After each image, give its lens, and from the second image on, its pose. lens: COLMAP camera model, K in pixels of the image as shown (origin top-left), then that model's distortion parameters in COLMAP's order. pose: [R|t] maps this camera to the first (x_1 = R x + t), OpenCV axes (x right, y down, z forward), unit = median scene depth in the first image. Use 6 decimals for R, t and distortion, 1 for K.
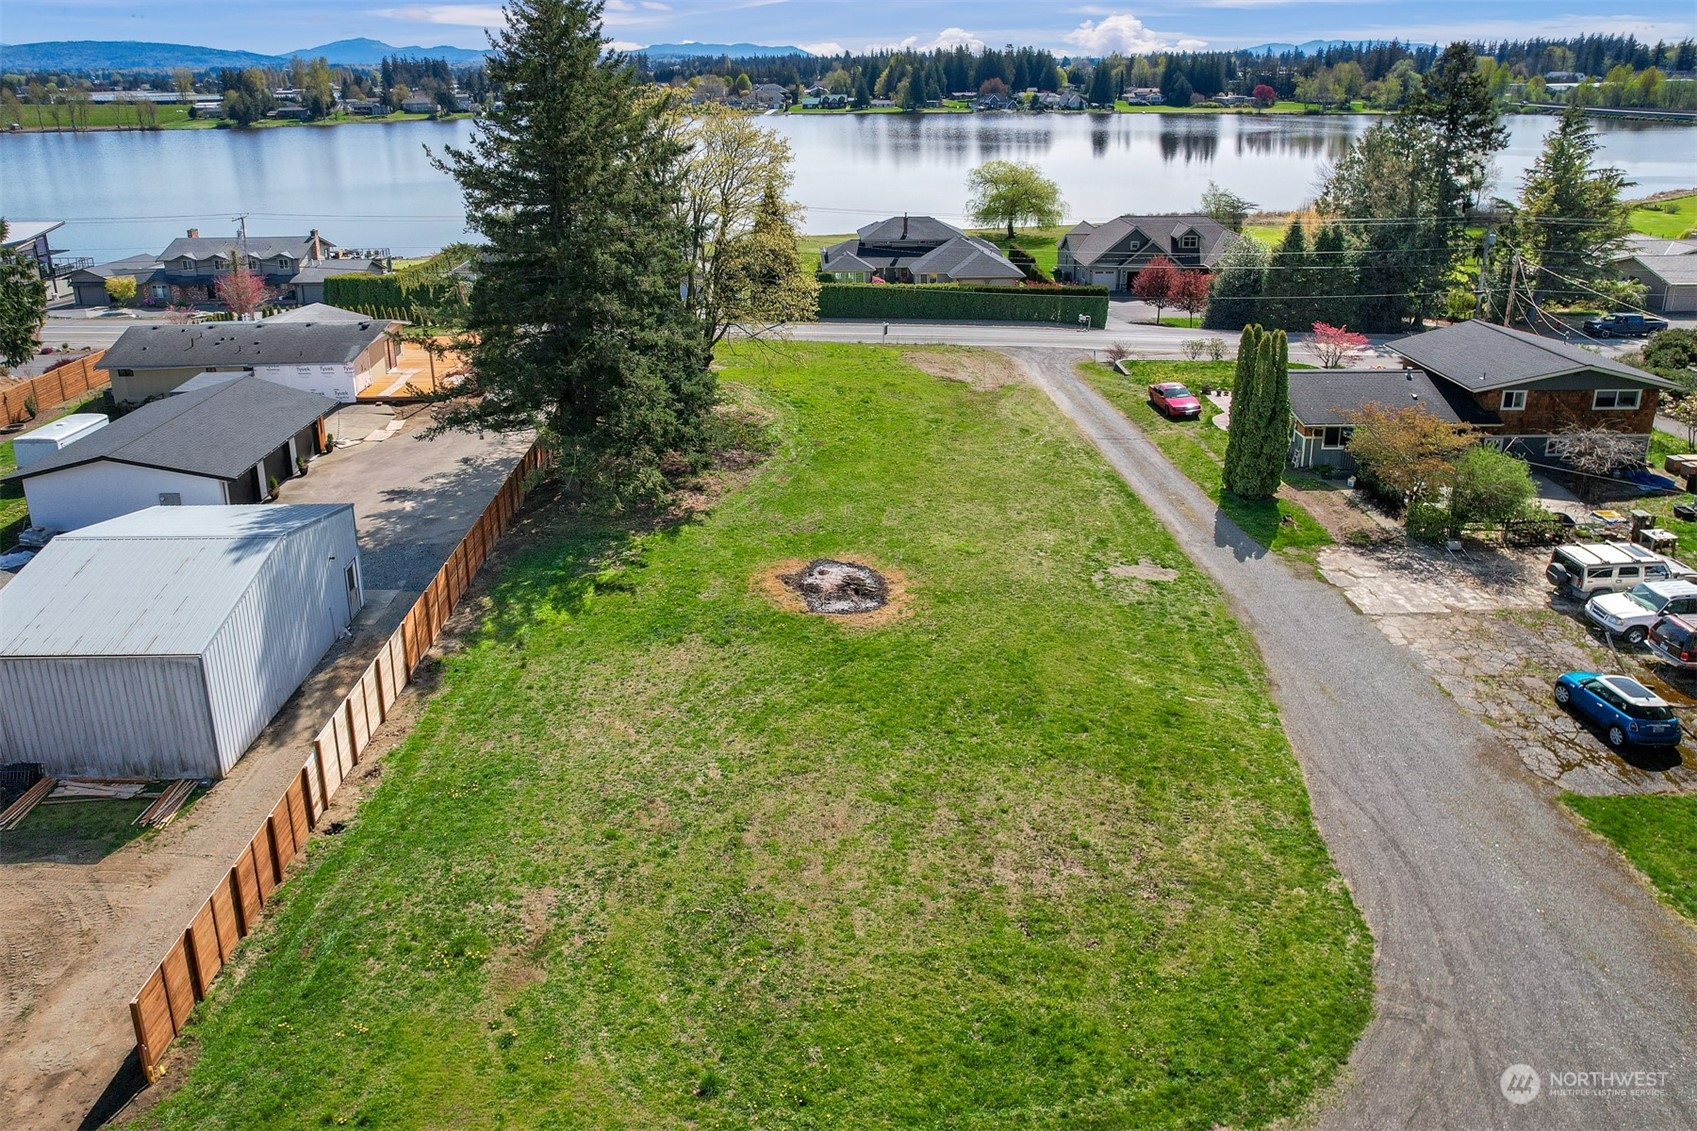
lens RADIAL K [[1126.3, 0, 806.3], [0, 1126.3, 469.8], [0, 0, 1]] dist [-0.065945, 0.058955]
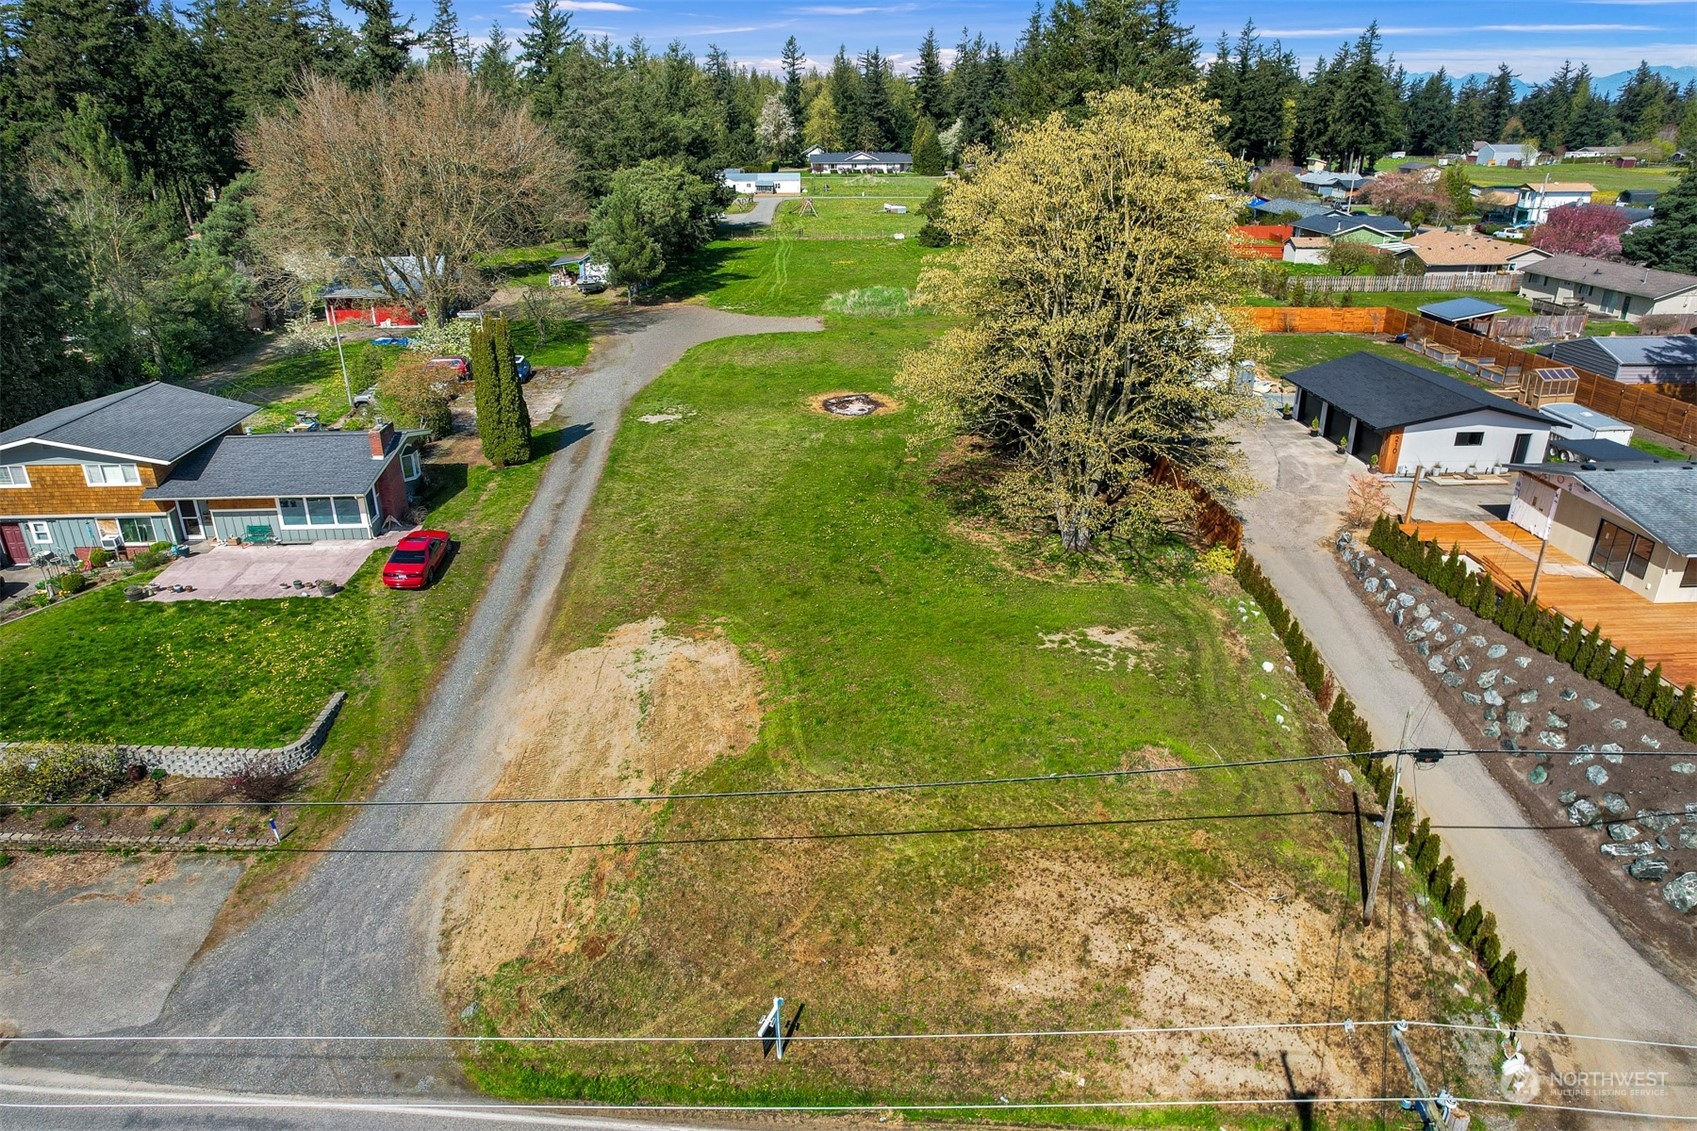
lens RADIAL K [[1100.7, 0, 844.4], [0, 1100.7, 565.7], [0, 0, 1]] dist [-0.081606, 0.074010]
pose [[-0.998215, 0.035610, -0.047948, 0.122453], [-0.006808, 0.729729, 0.683702, -0.817160], [0.059335, 0.682808, -0.728184, 2.288738]]
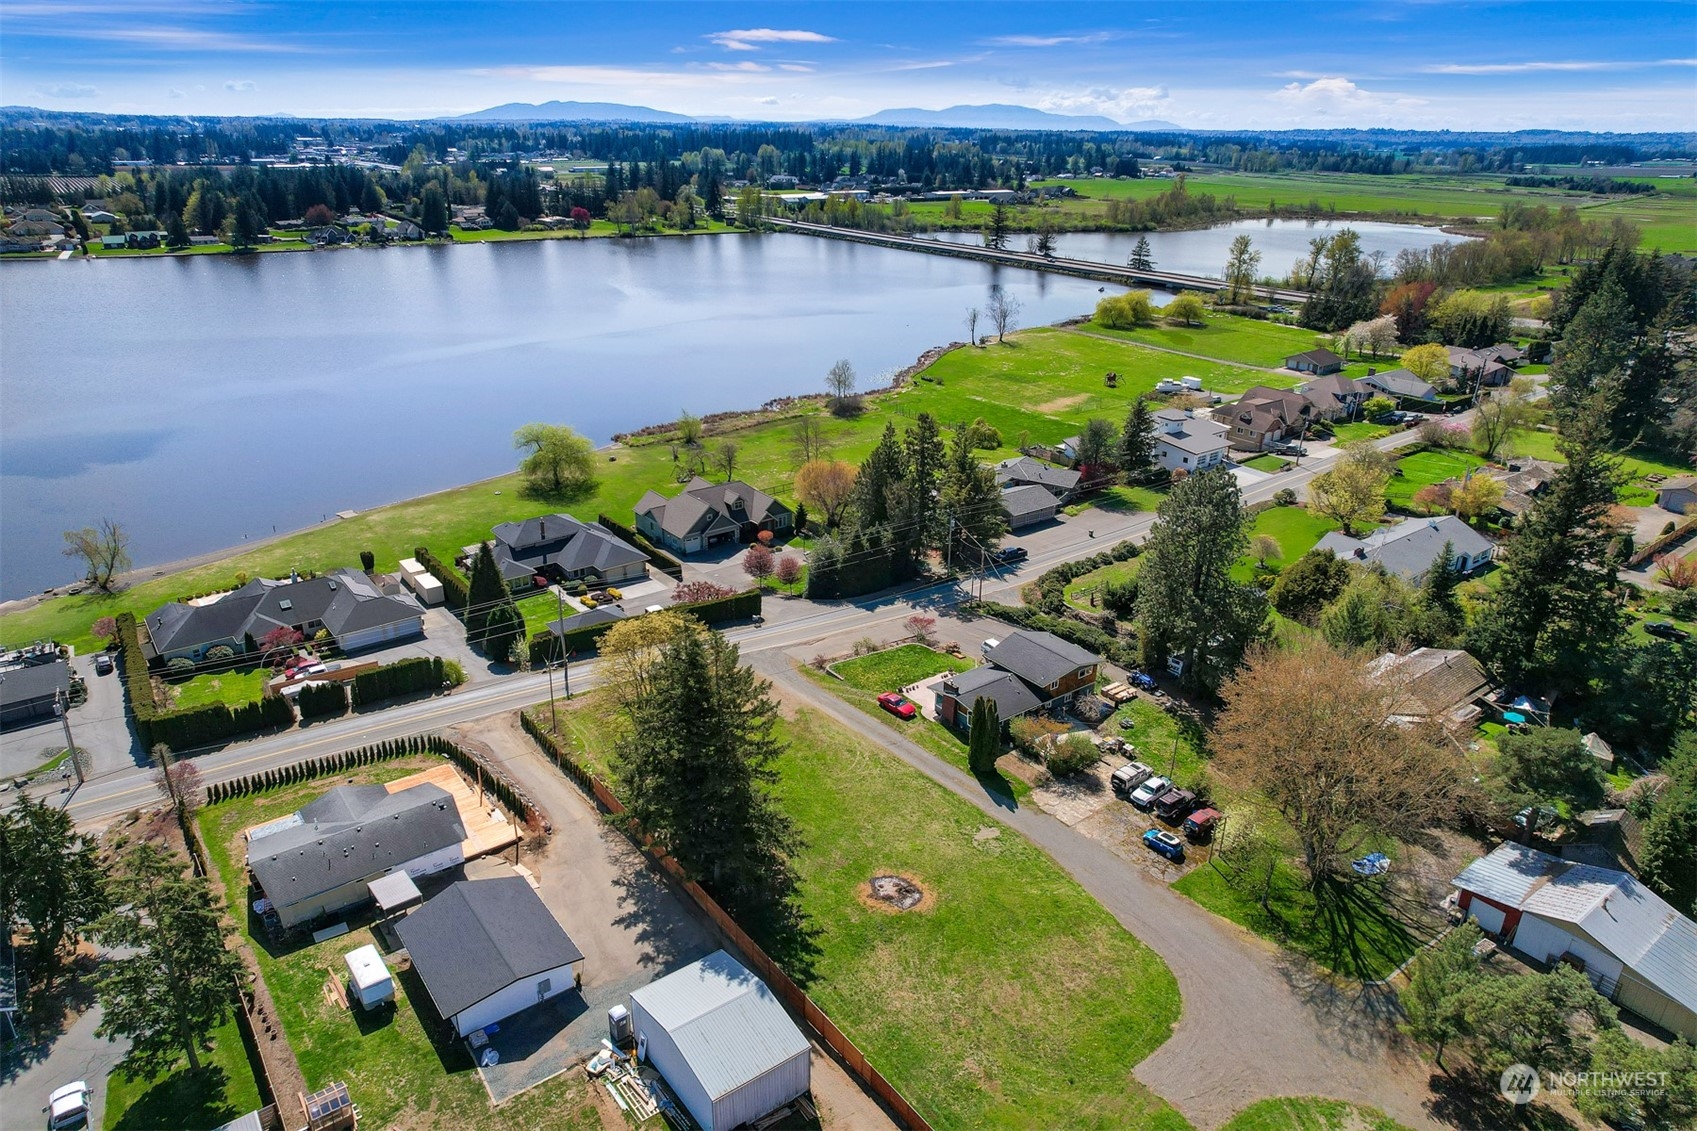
lens RADIAL K [[1077.0, 0, 845.0], [0, 1077.0, 584.6], [0, 0, 1]] dist [-0.072039, 0.061612]
pose [[0.795195, -0.221504, 0.564447, -1.076088], [0.187056, 0.975099, 0.119129, -0.734459], [-0.576779, 0.010852, 0.816828, -0.653085]]
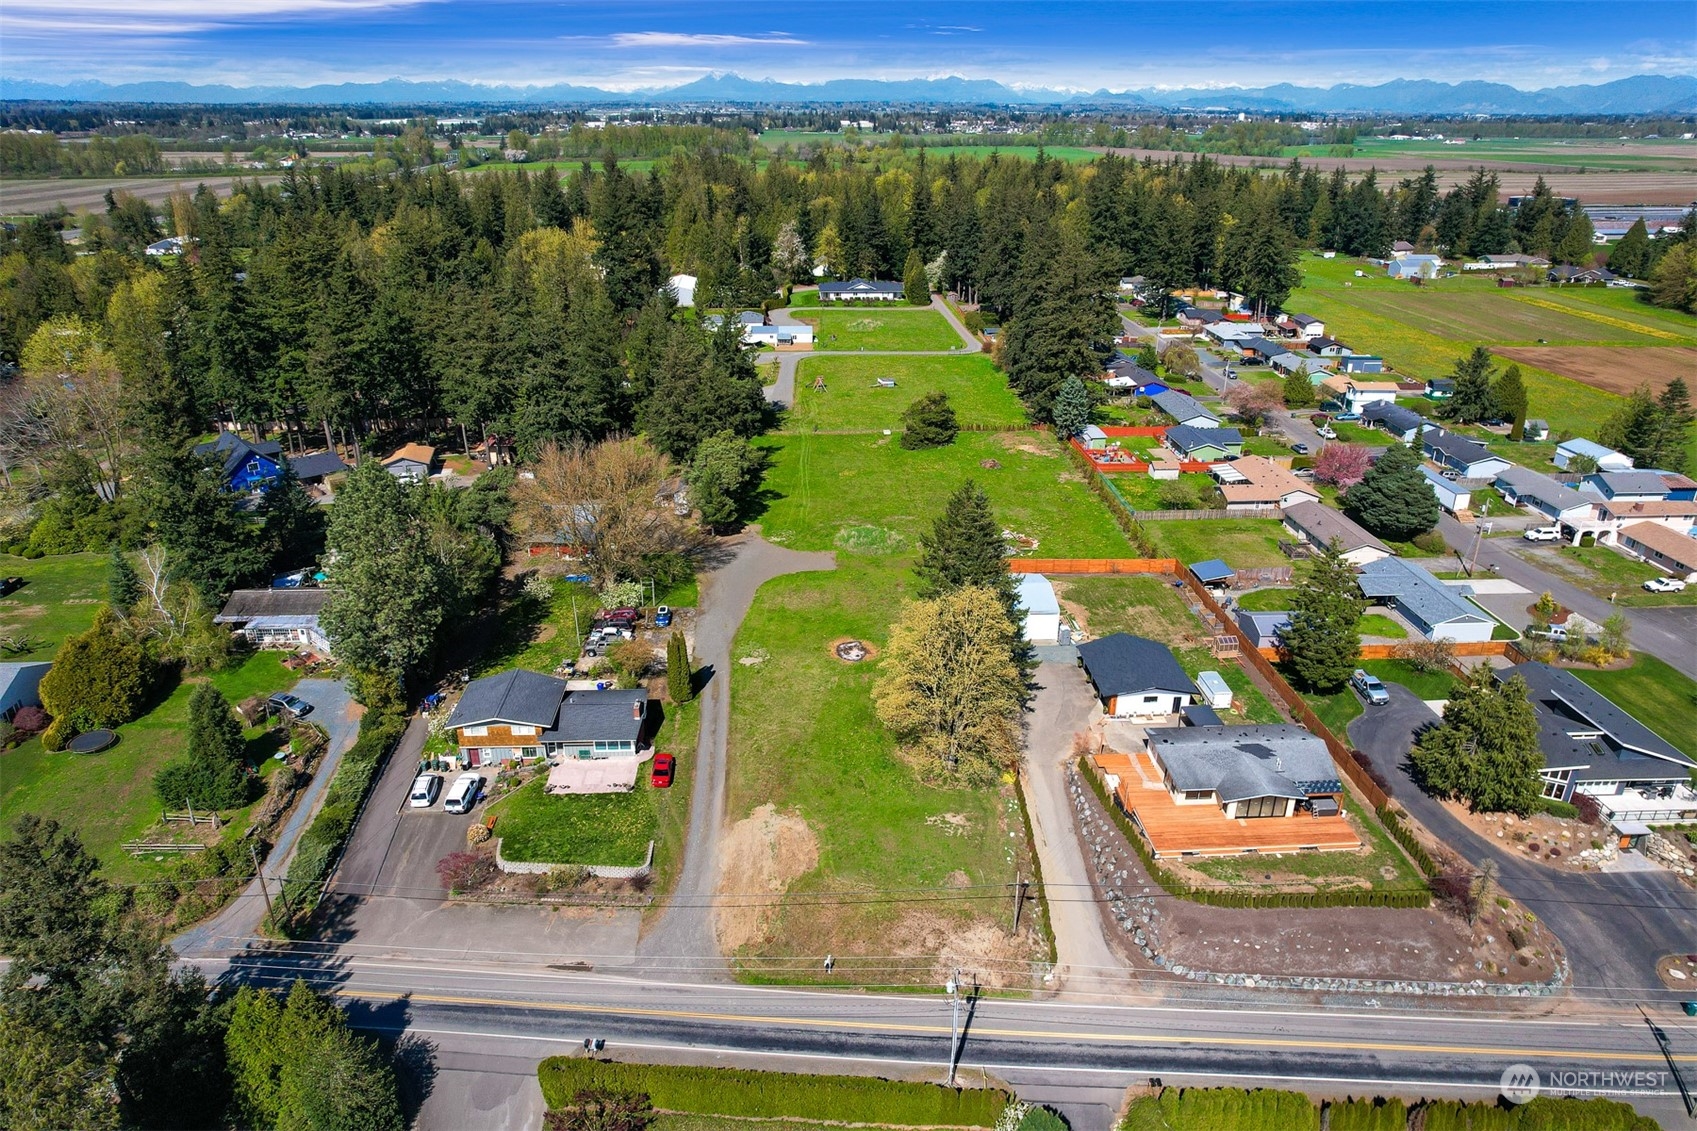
lens RADIAL K [[1077.0, 0, 845.0], [0, 1077.0, 584.6], [0, 0, 1]] dist [-0.072039, 0.061612]
pose [[-0.998370, 0.028218, -0.049605, 0.185917], [-0.014486, 0.715436, 0.698528, -2.065136], [0.055201, 0.698108, -0.713862, 2.925790]]
